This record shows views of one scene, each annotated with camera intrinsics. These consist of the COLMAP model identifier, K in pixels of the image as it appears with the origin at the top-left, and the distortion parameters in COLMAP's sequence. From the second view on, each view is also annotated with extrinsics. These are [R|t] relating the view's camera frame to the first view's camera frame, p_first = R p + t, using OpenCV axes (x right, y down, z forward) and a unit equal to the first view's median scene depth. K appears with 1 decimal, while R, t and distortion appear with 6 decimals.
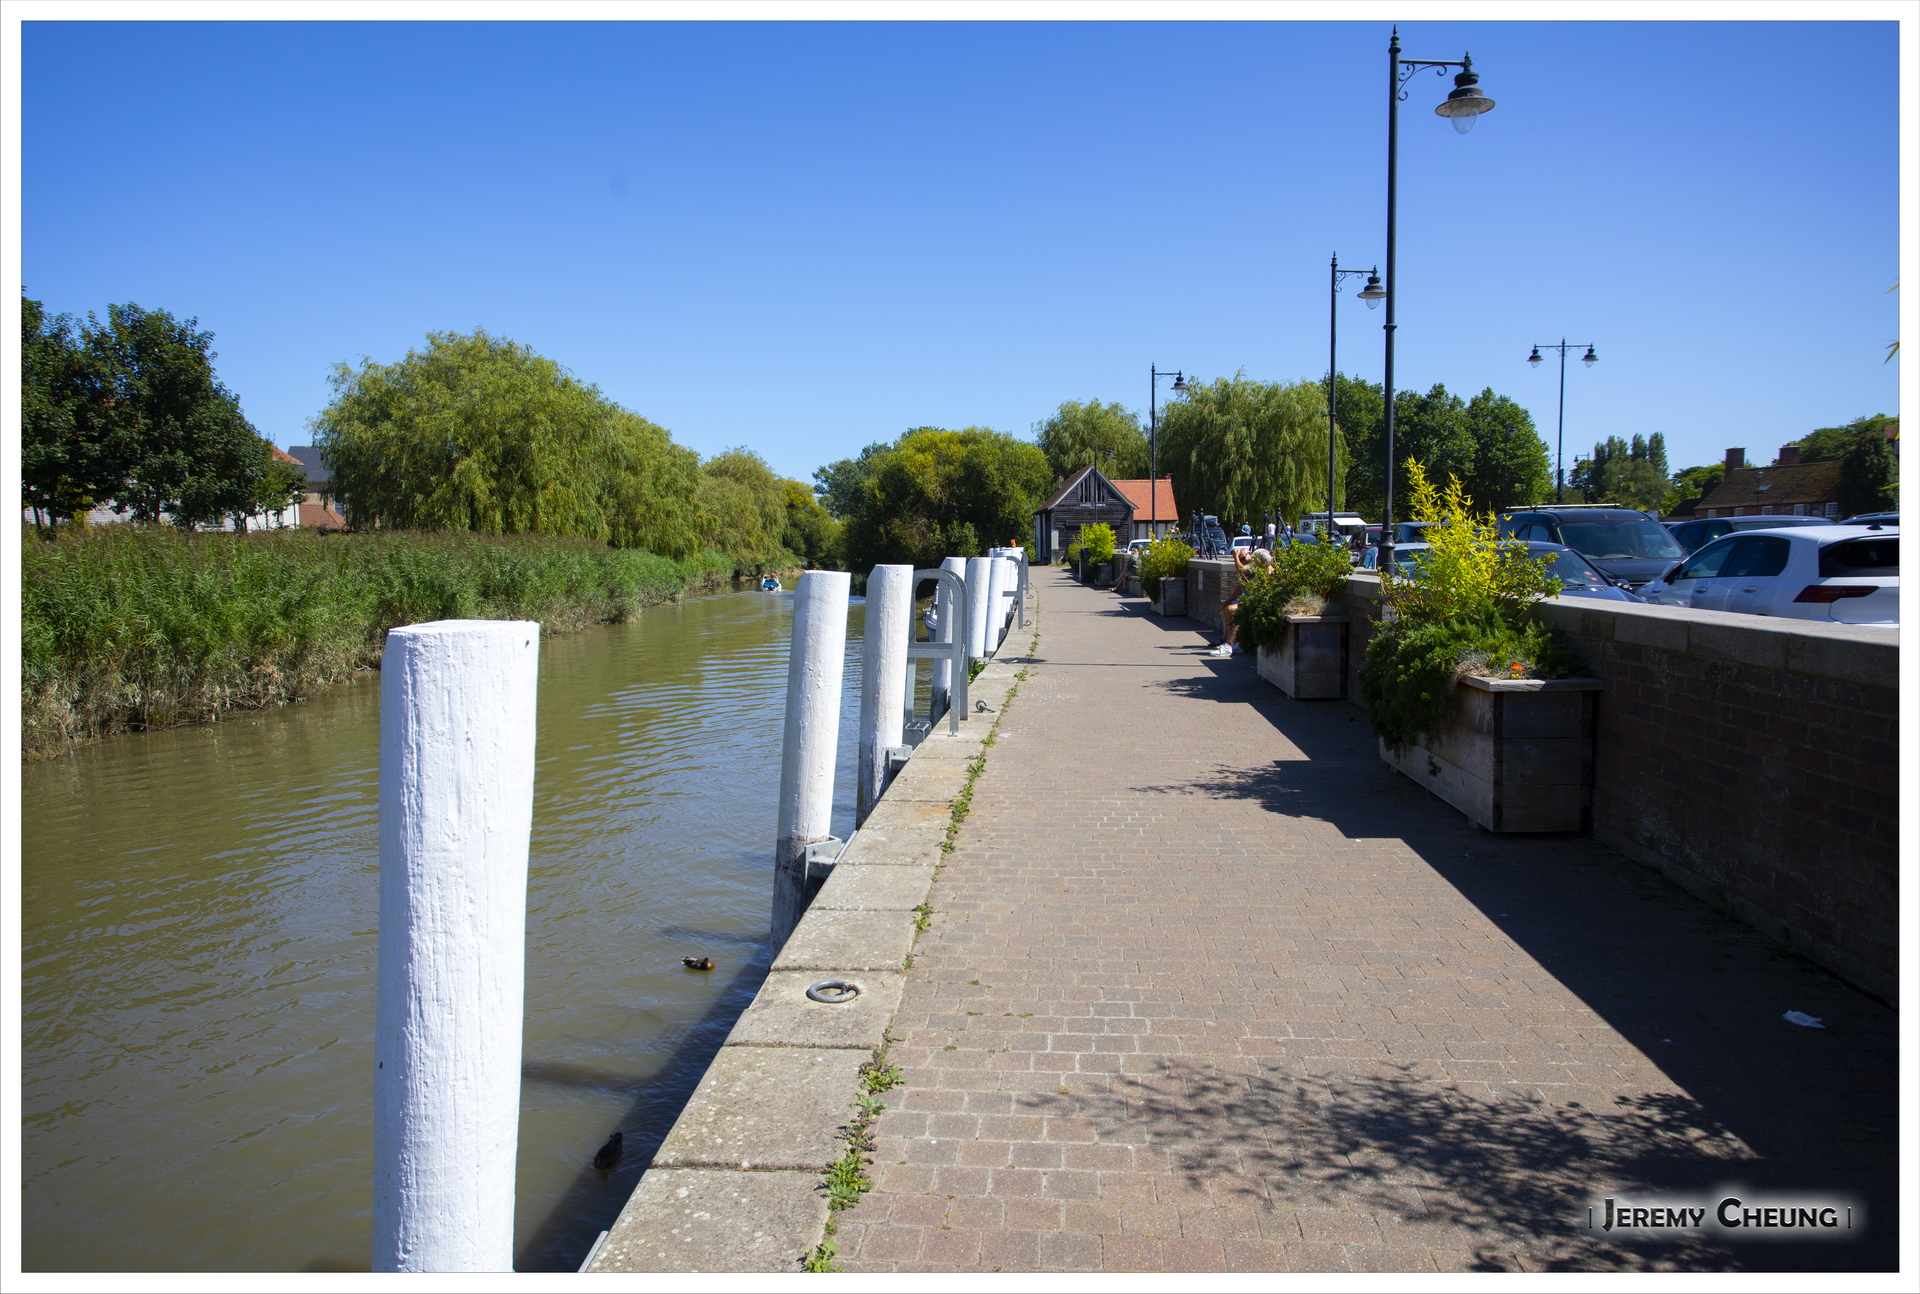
lens RADIAL K [[1199.4, 0, 956.0], [0, 1199.4, 647.6], [0, 0, 1]] dist [0.007160, 0.000612]
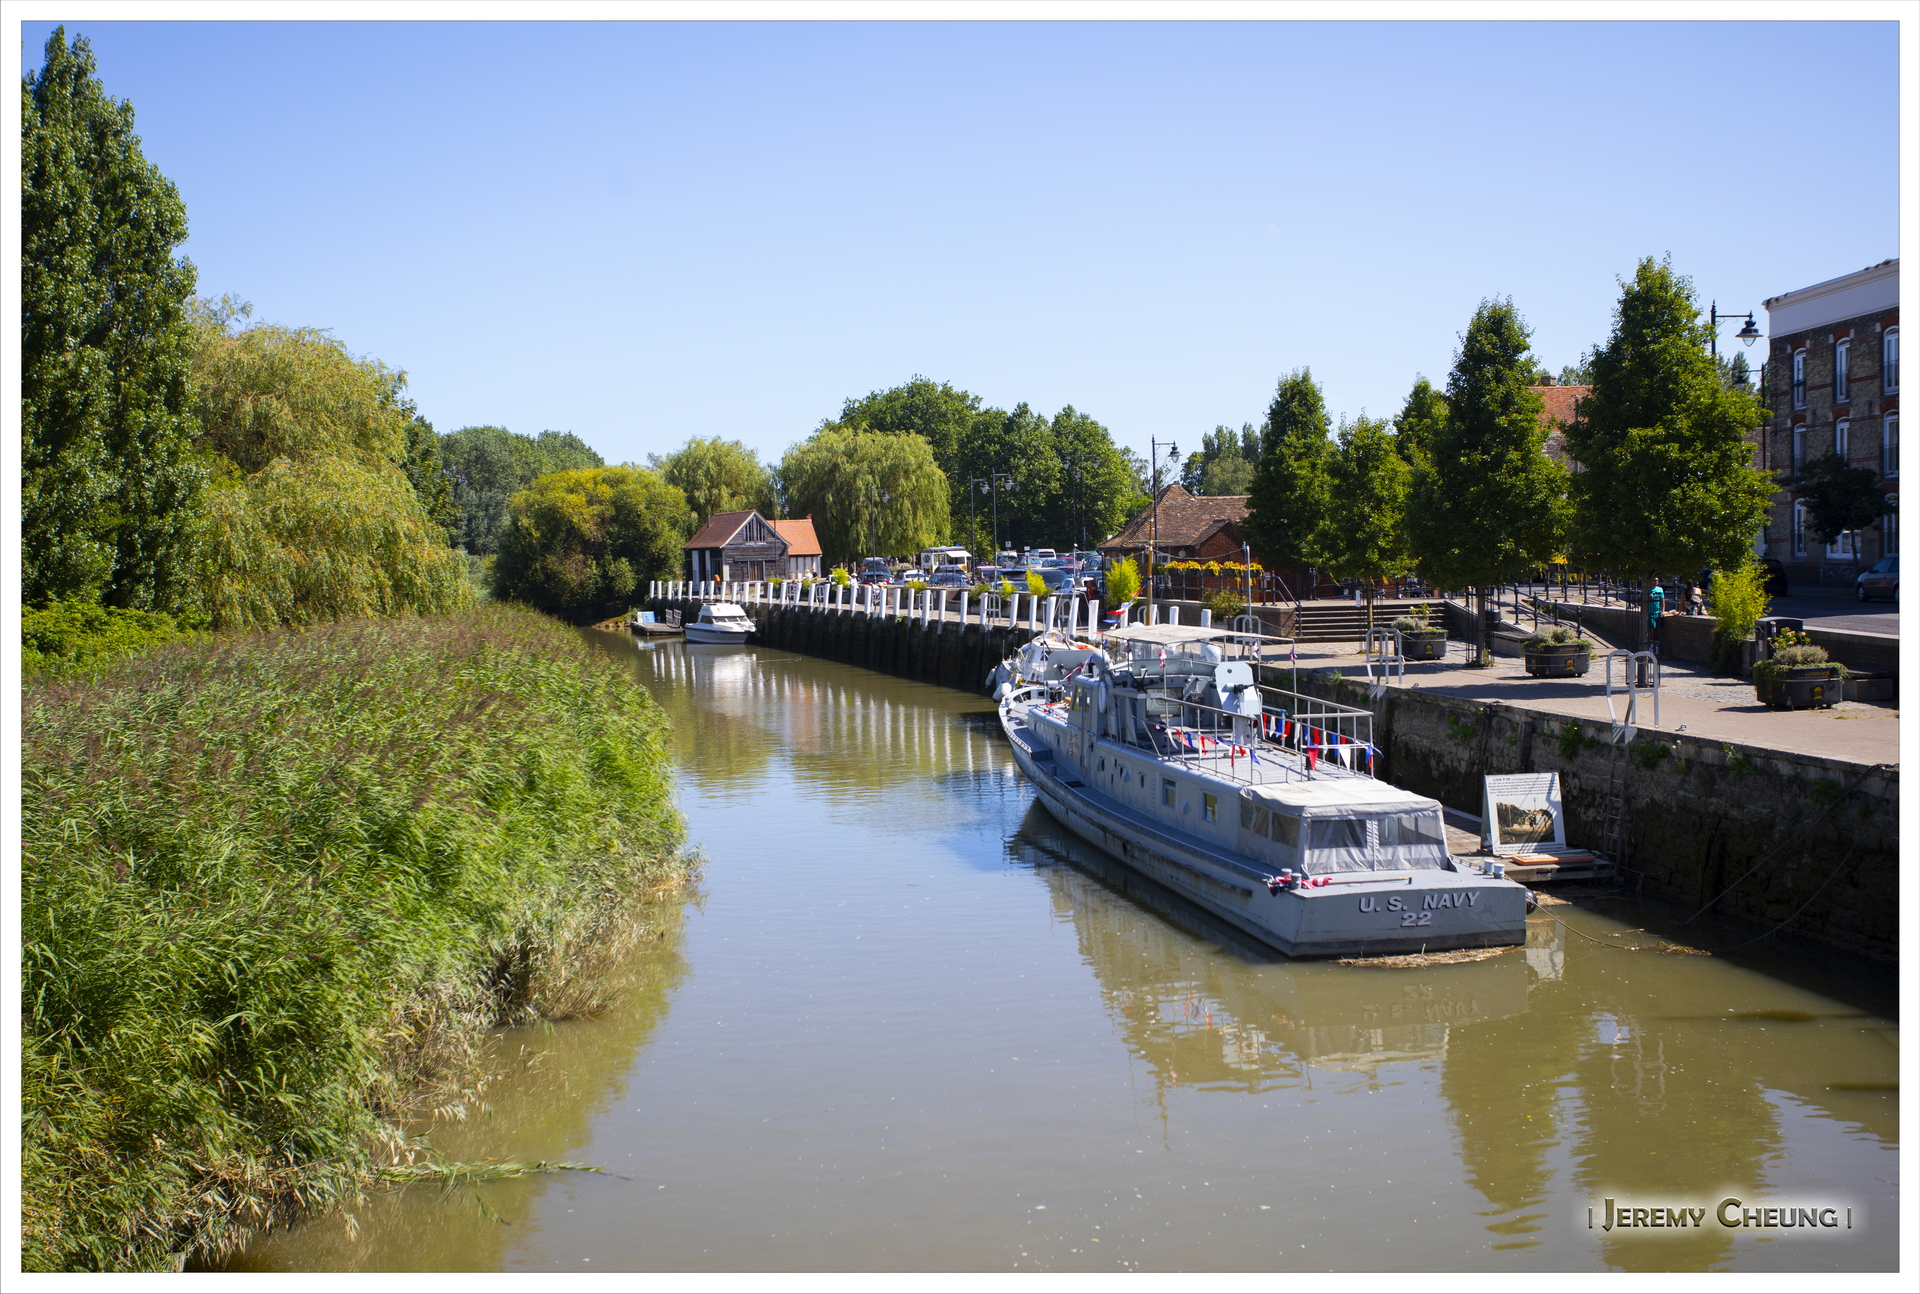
lens RADIAL K [[2127.2, 0, 960.2], [0, 2127.2, 647.7], [0, 0, 1]] dist [0.001476, 0.000000]
pose [[0.943065, -0.037654, 0.330471, -0.336130], [0.051808, 0.998074, -0.034123, 0.057911], [-0.328549, 0.049301, 0.943199, -0.899977]]
